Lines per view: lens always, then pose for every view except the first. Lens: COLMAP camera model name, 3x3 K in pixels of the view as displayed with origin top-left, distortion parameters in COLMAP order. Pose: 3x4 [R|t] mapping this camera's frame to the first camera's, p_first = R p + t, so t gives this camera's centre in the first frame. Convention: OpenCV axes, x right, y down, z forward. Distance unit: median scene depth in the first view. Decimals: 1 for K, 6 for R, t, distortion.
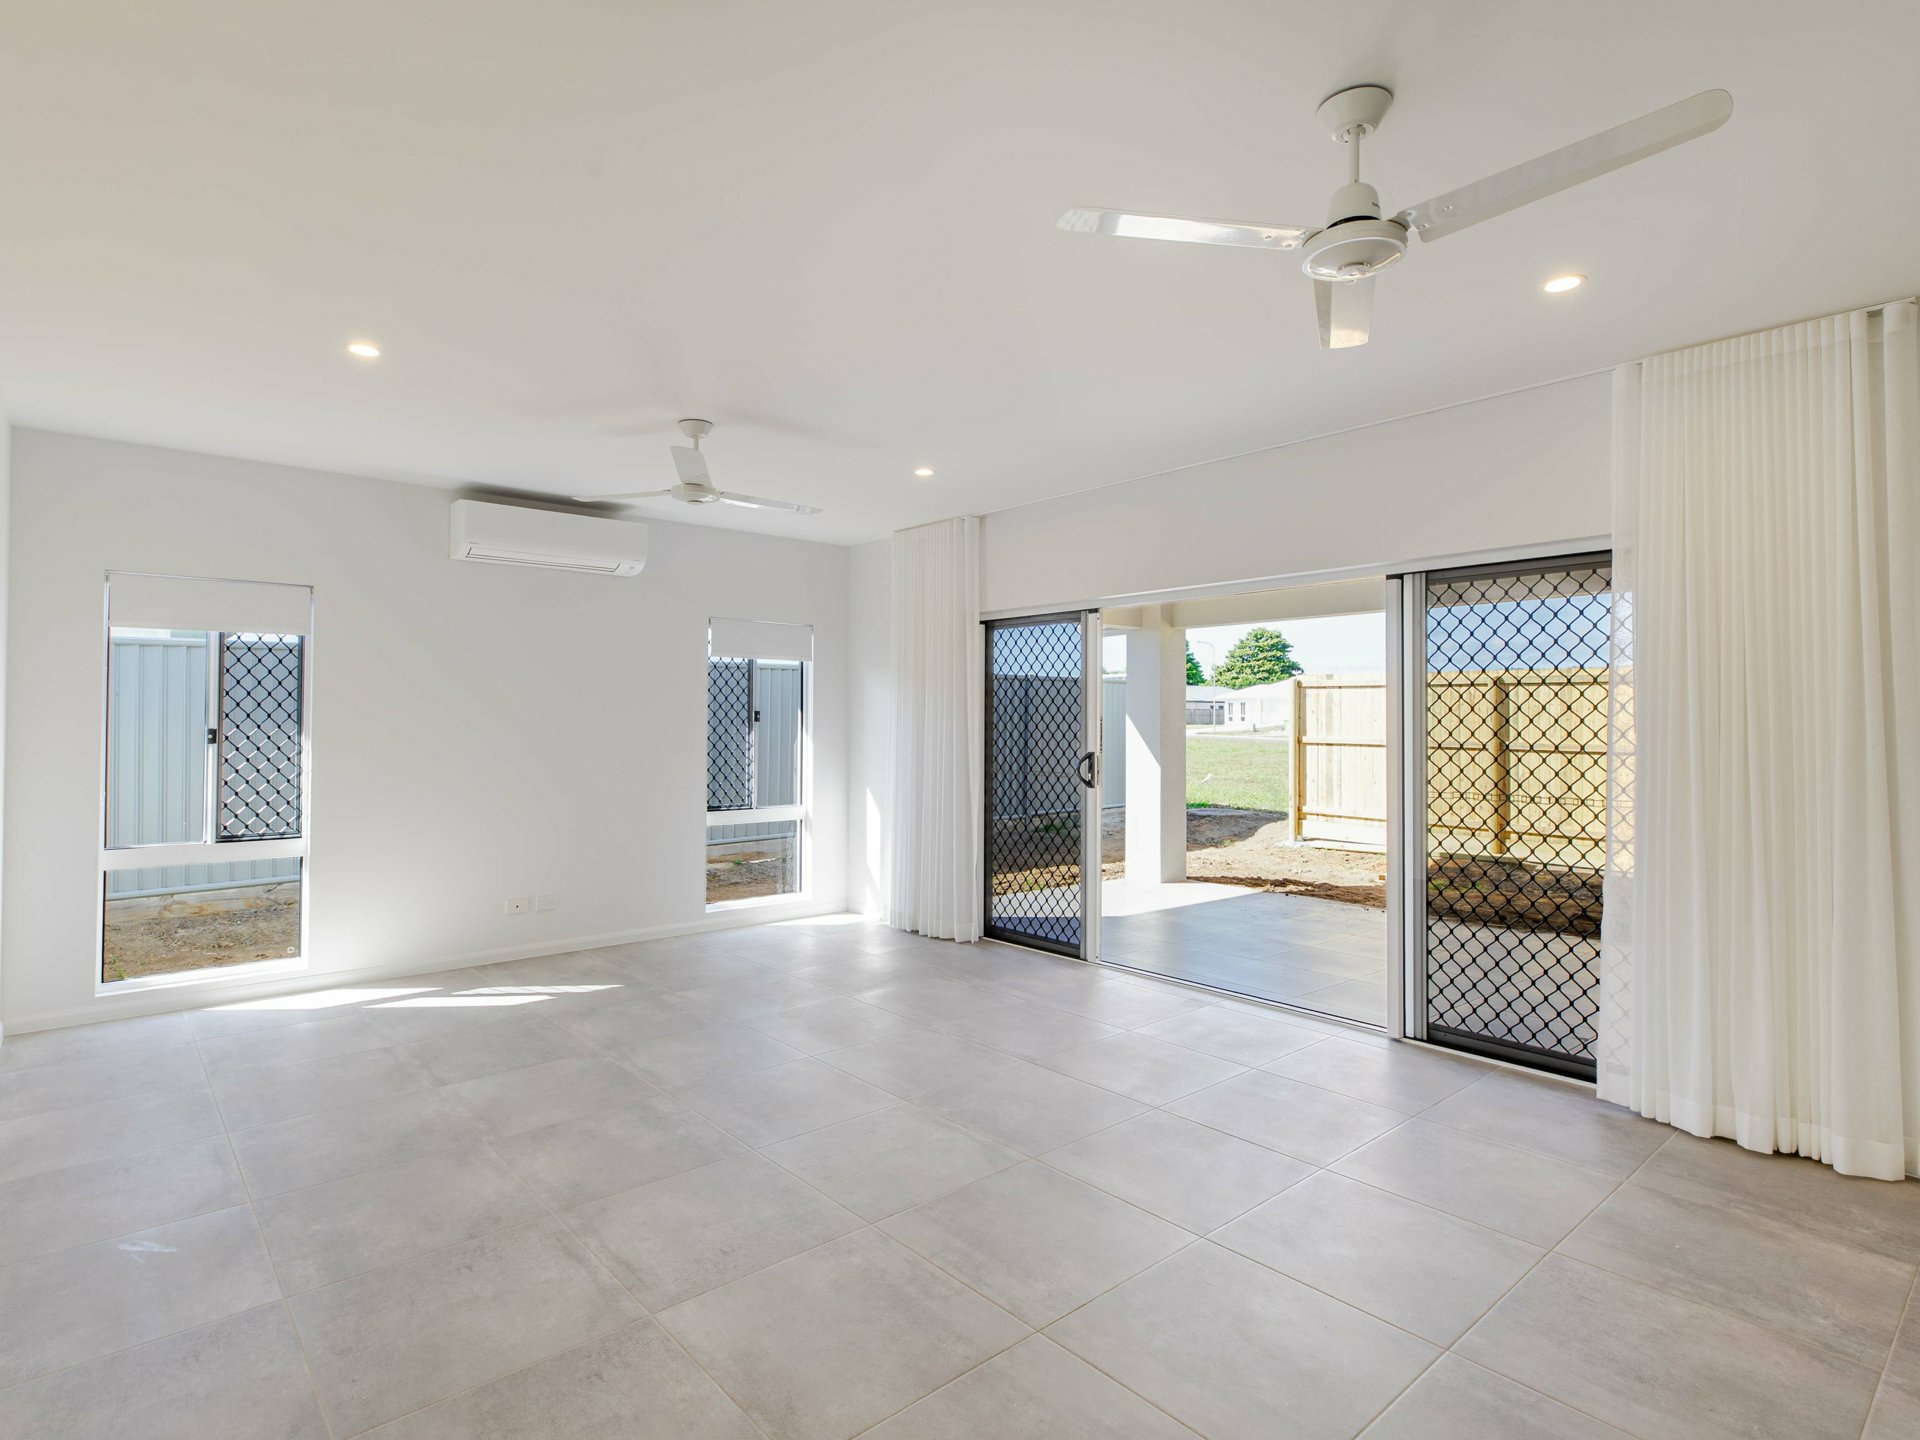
lens RADIAL K [[983.5, 0, 960.0], [0, 983.5, 720.0], [0, 0, 1]] dist [-0.006260, -0.001514]
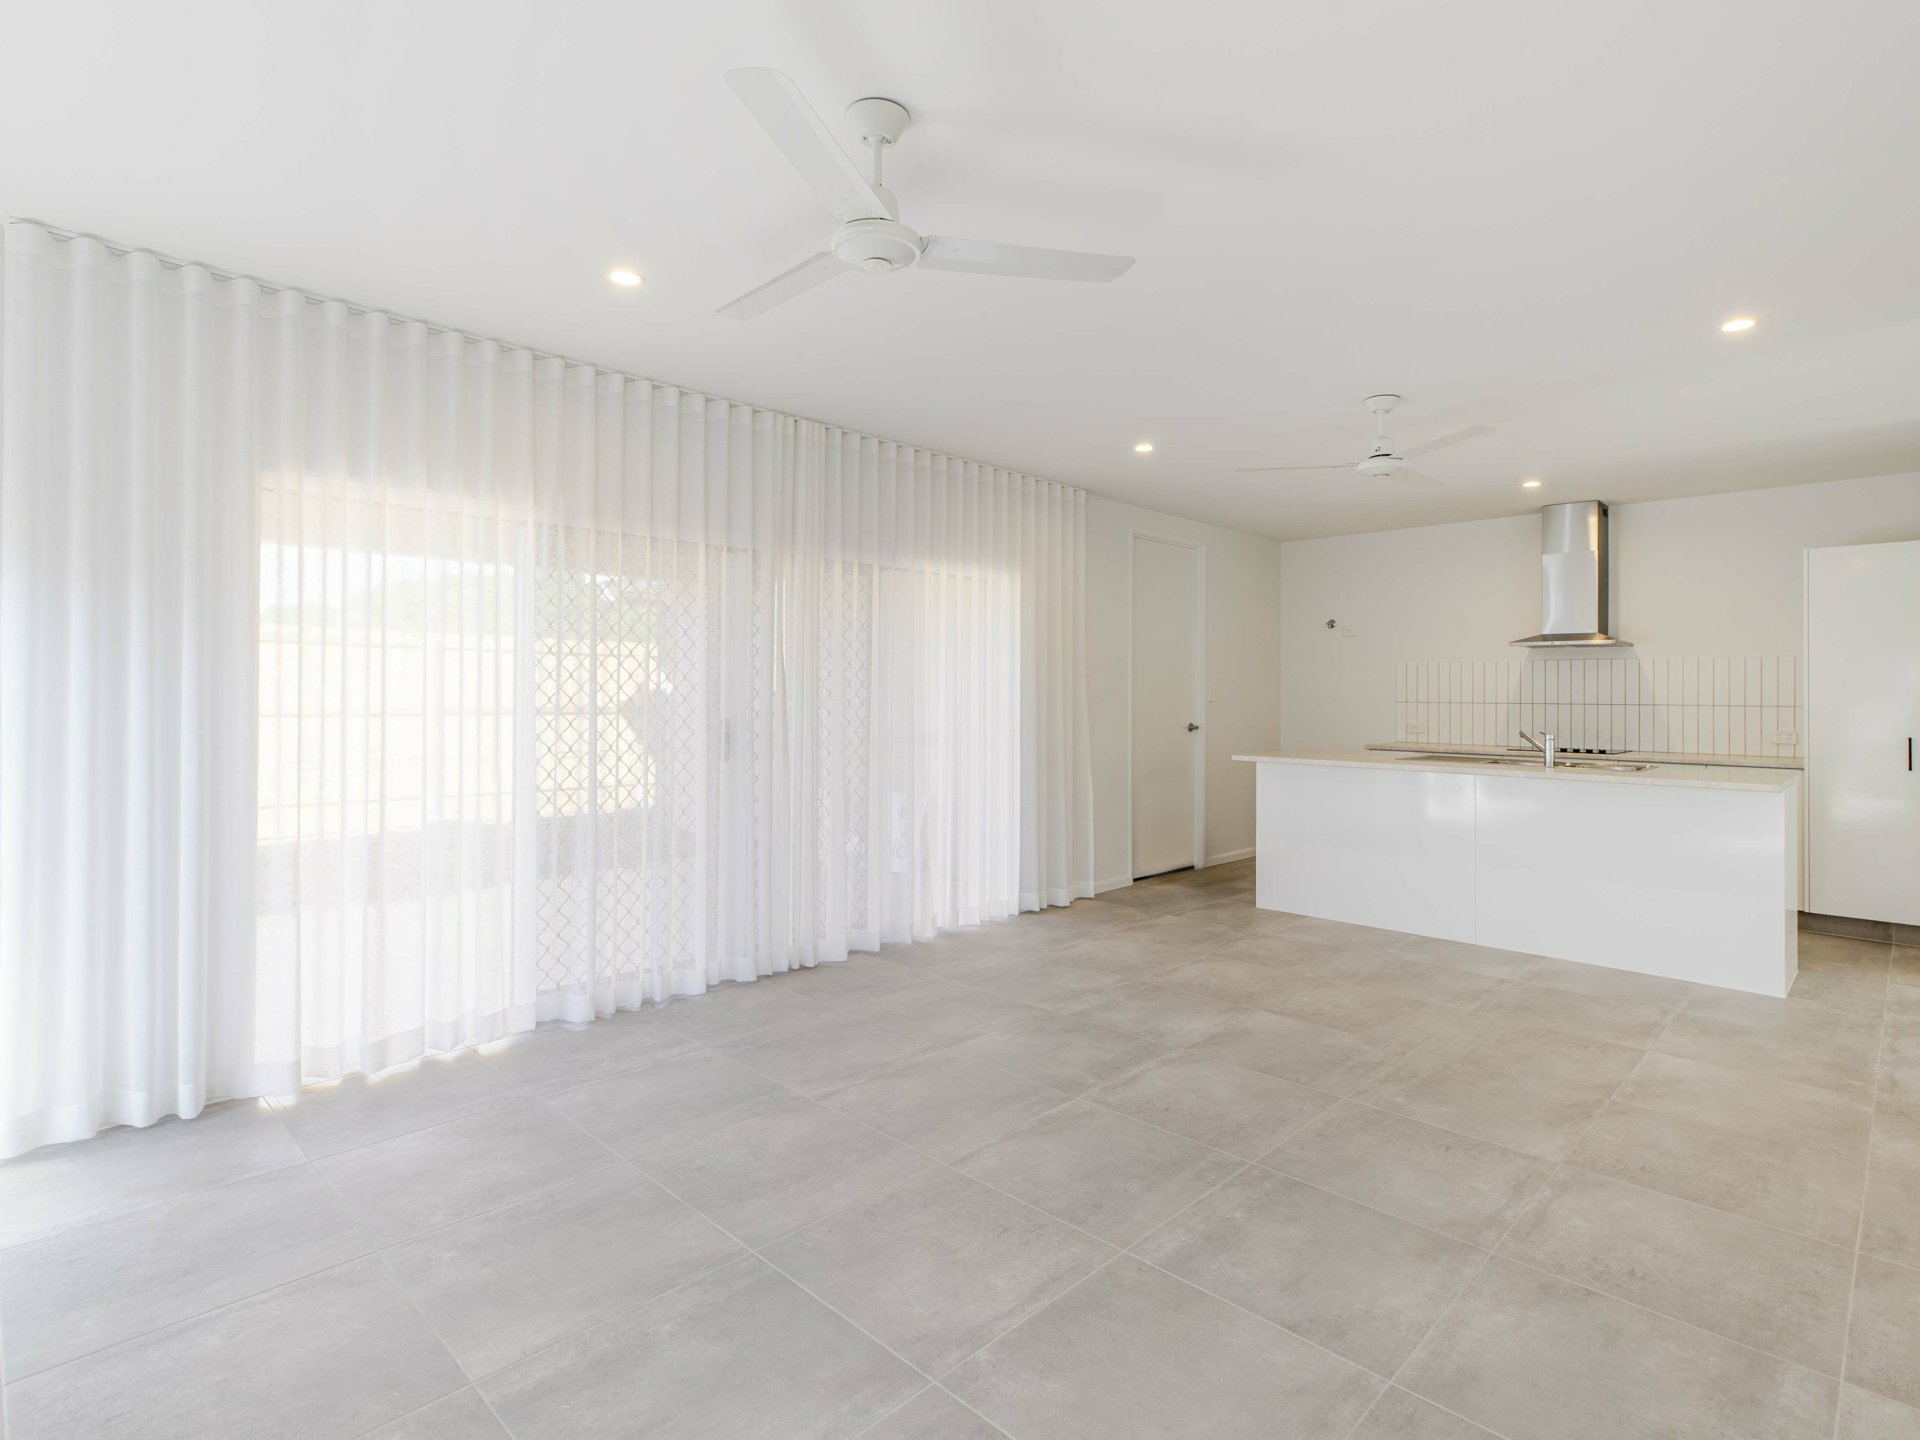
lens RADIAL K [[974.3, 0, 970.1], [0, 974.3, 679.9], [0, 0, 1]] dist [0.002522, 0.000075]
pose [[-0.068585, 0.003773, 0.997638, -1.040460], [-0.013368, 0.999900, -0.004700, 0.006931], [-0.997556, -0.013659, -0.068528, 1.275306]]
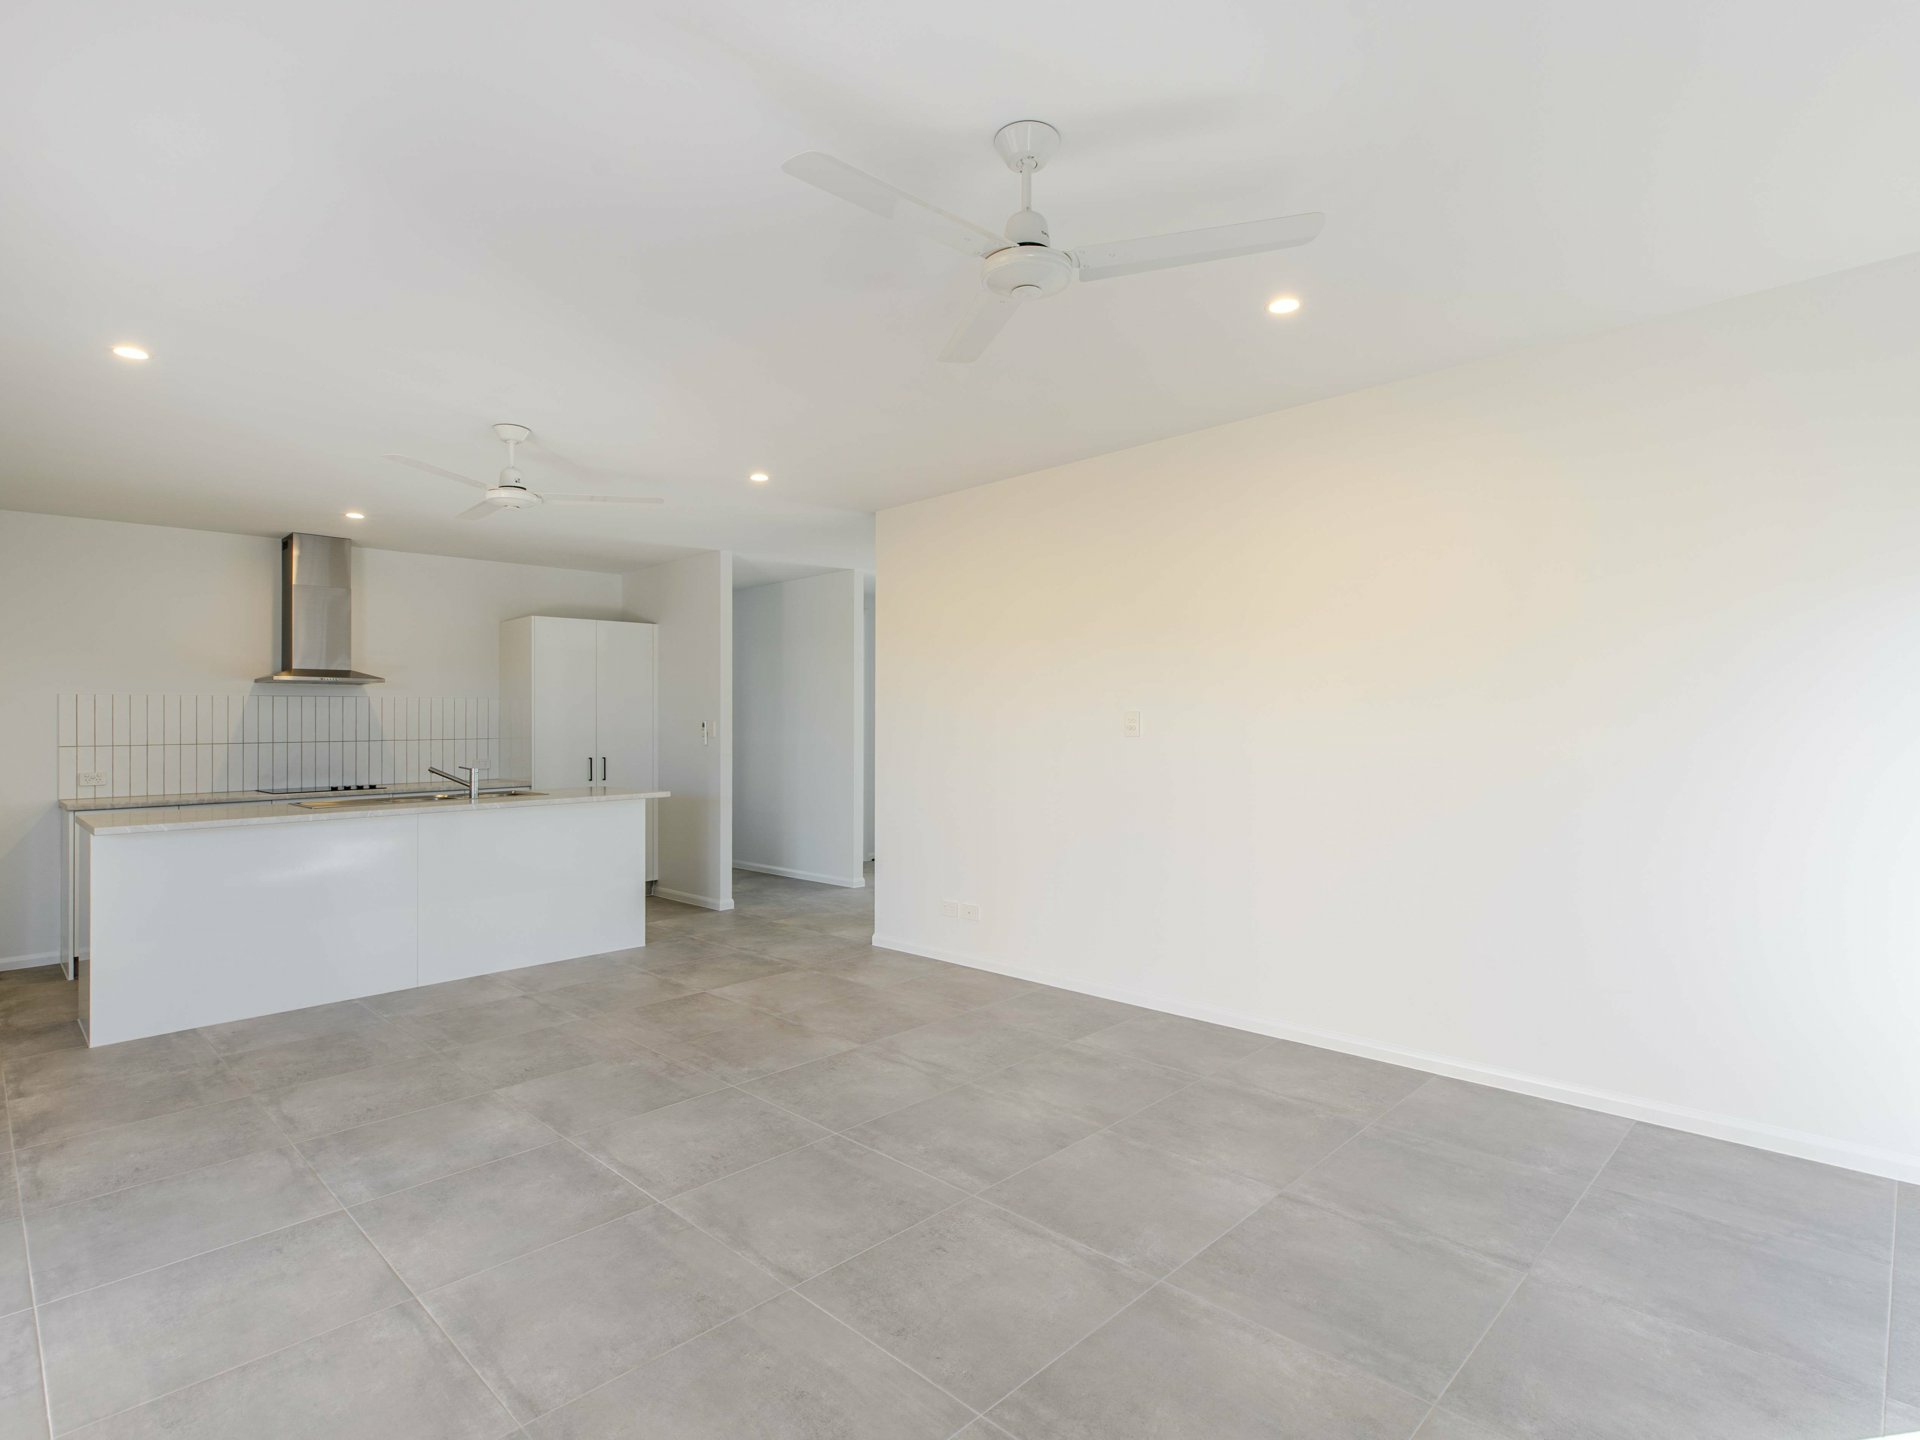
lens RADIAL K [[983.5, 0, 960.0], [0, 983.5, 720.0], [0, 0, 1]] dist [-0.006260, -0.001514]
pose [[-0.998201, 0.007875, -0.059430, -0.272105], [0.008411, 0.999926, -0.008772, 0.014963], [0.059356, -0.009256, -0.998194, 1.965311]]
